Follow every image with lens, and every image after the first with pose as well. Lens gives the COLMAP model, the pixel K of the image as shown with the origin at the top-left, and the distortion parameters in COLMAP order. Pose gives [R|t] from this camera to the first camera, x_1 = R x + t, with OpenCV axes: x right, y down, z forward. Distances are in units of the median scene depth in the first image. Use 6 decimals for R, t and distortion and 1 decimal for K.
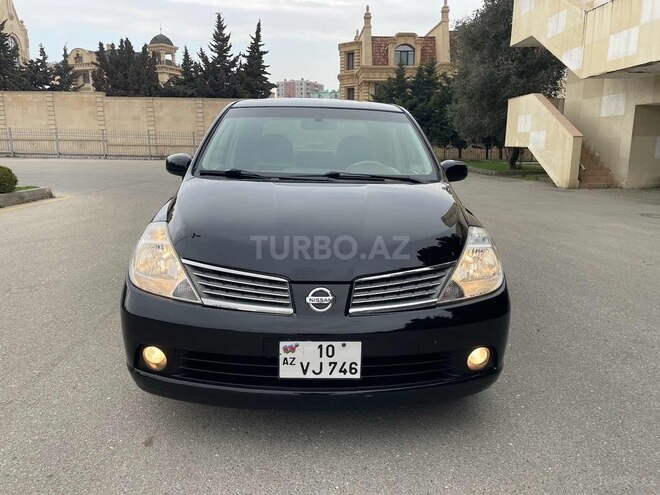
lens RADIAL K [[504.6, 0, 334.2], [0, 504.6, 246.6], [0, 0, 1]] dist [0.082423, -0.098672]
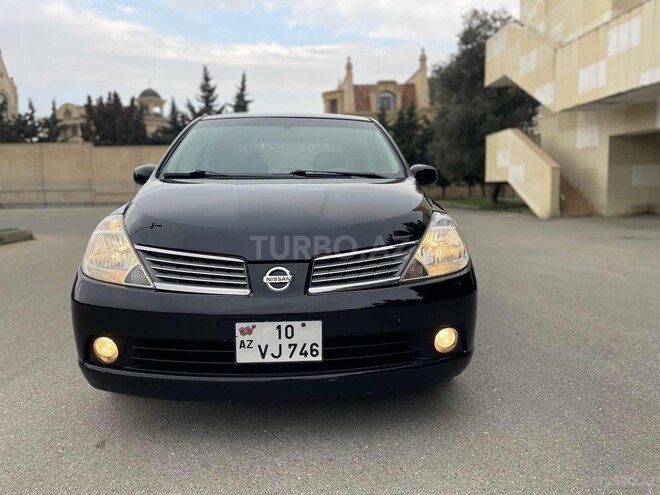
lens RADIAL K [[504.6, 0, 332.9], [0, 504.6, 246.0], [0, 0, 1]] dist [0.082423, -0.098672]
pose [[0.999374, -0.030361, 0.018172, 0.010668], [0.031866, 0.995499, -0.089257, 0.022848], [-0.015381, 0.089780, 0.995843, 0.005590]]
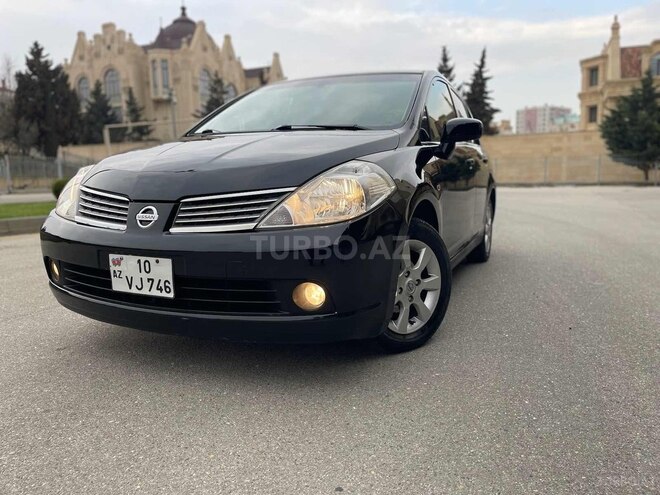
lens RADIAL K [[504.6, 0, 324.4], [0, 504.6, 240.4], [0, 0, 1]] dist [0.082423, -0.098672]
pose [[0.890048, 0.032804, -0.454685, 0.132030], [-0.067496, 0.995897, -0.060273, 0.032940], [0.450842, 0.084336, 0.888611, 0.043294]]
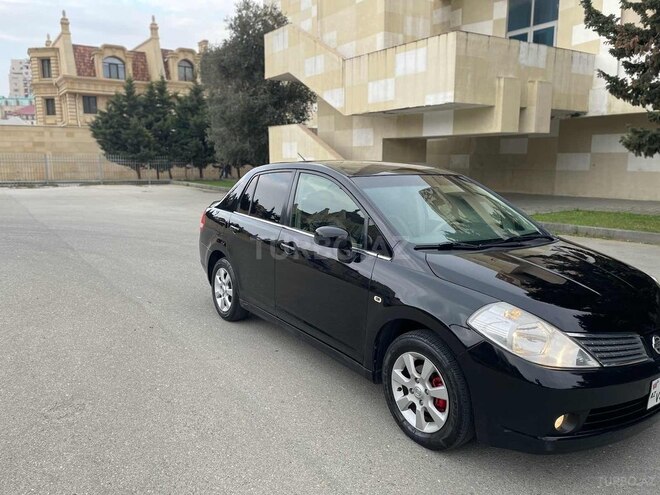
lens RADIAL K [[504.6, 0, 333.0], [0, 504.6, 241.8], [0, 0, 1]] dist [0.082423, -0.098672]
pose [[0.837746, -0.094182, 0.537876, -0.252493], [0.113174, 0.993573, -0.002295, -0.044859], [-0.534203, 0.062796, 0.843021, 0.050847]]
